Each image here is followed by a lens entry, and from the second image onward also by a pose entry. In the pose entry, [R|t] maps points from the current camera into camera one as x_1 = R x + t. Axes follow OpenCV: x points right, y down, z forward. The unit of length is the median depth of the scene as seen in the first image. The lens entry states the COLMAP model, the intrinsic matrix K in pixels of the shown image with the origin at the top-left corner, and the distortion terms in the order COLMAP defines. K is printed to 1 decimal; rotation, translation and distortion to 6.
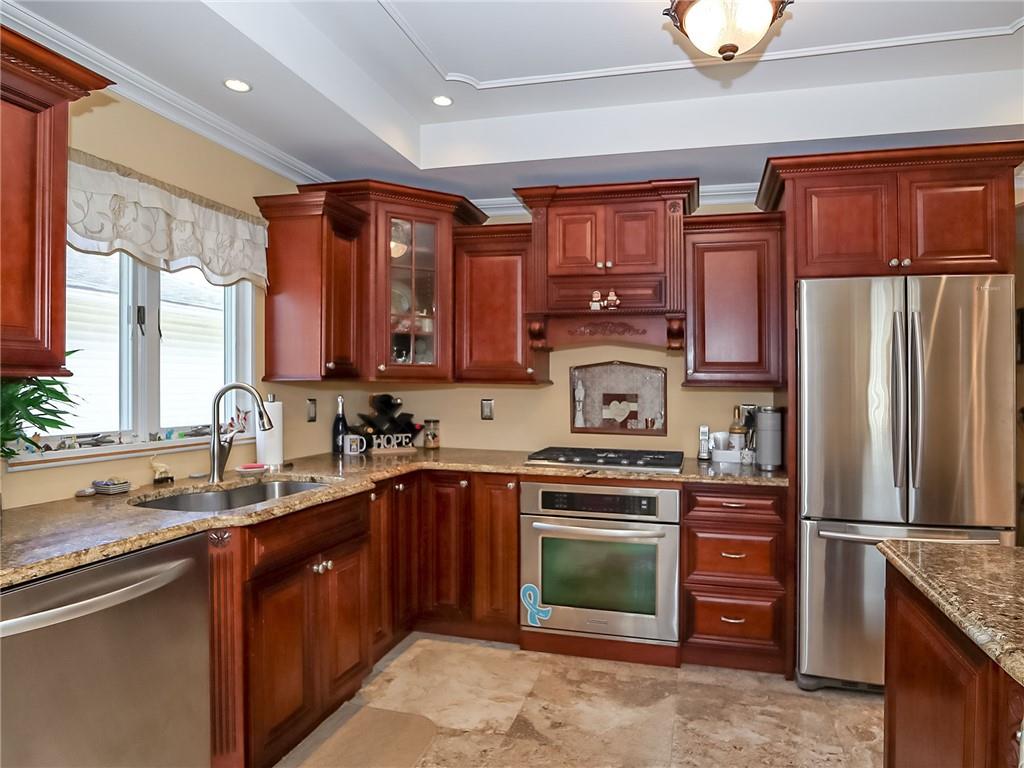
lens RADIAL K [[601.5, 0, 547.2], [0, 601.5, 355.2], [0, 0, 1]] dist [-0.025286, 0.001241]
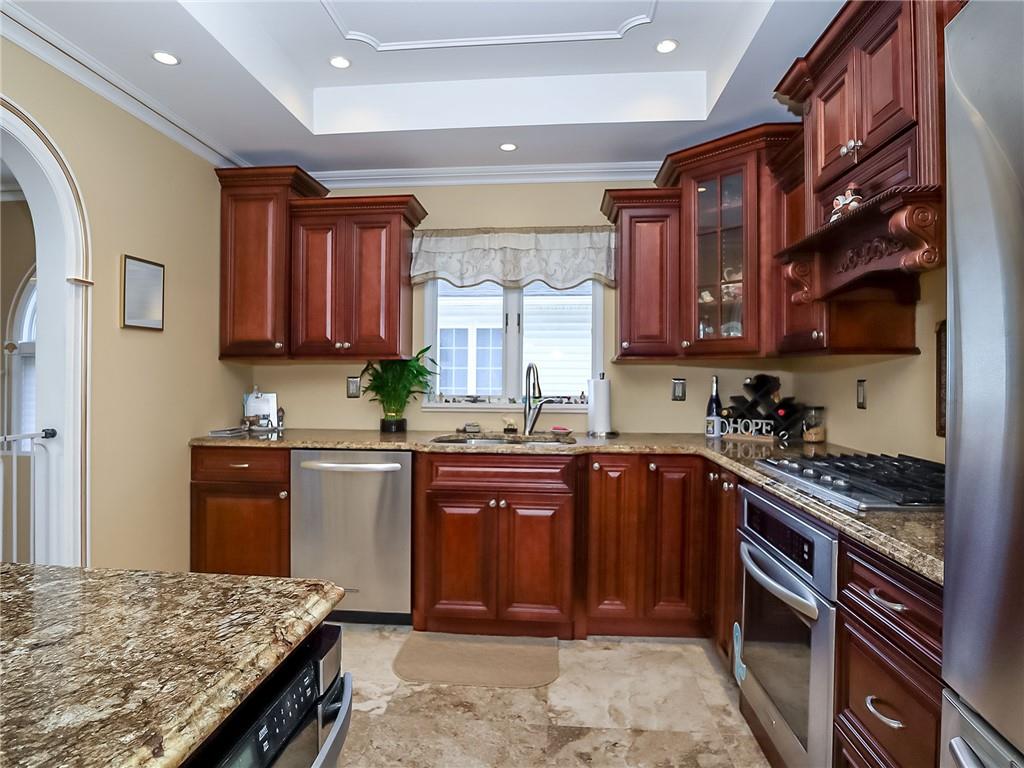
lens RADIAL K [[600.7, 0, 492.5], [0, 600.7, 354.4], [0, 0, 1]] dist [-0.006400, -0.000388]
pose [[0.144849, -0.046476, -0.988362, 0.778281], [0.045840, 0.998139, -0.040218, 0.076554], [0.988391, -0.039481, 0.146710, 0.700901]]
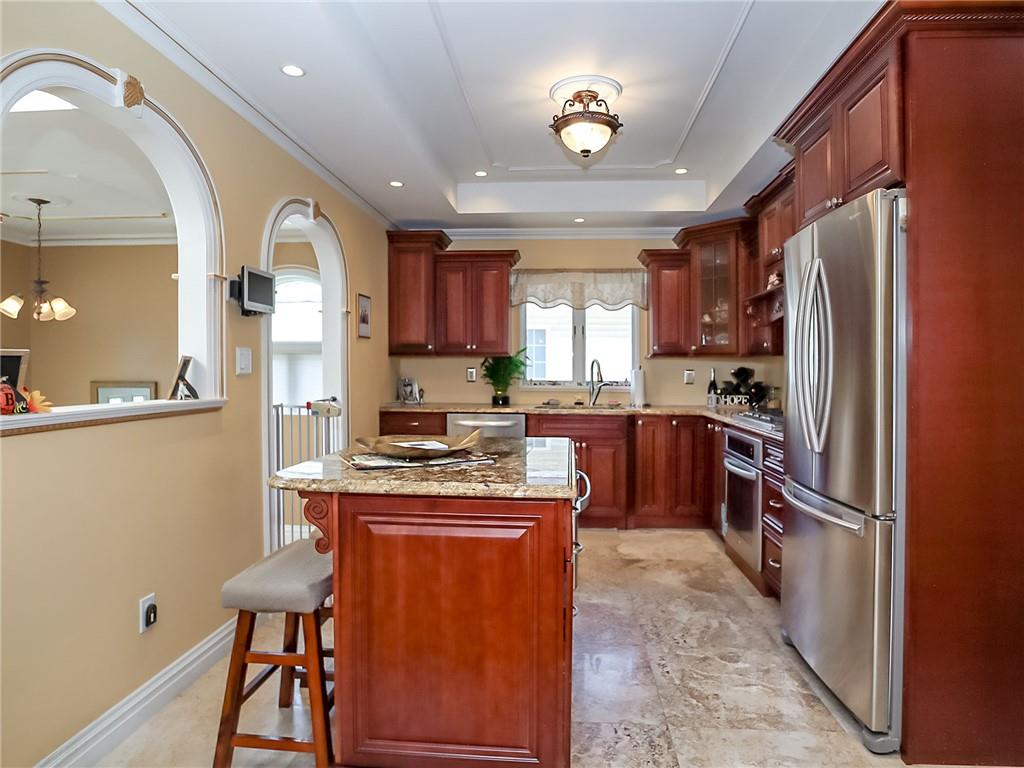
lens RADIAL K [[588.4, 0, 514.7], [0, 588.4, 326.7], [0, 0, 1]] dist [-0.000243, 0.000368]
pose [[0.160729, -0.081175, -0.983655, 1.418052], [0.042559, 0.996255, -0.075261, 0.075575], [0.986081, -0.029767, 0.163582, 0.386592]]
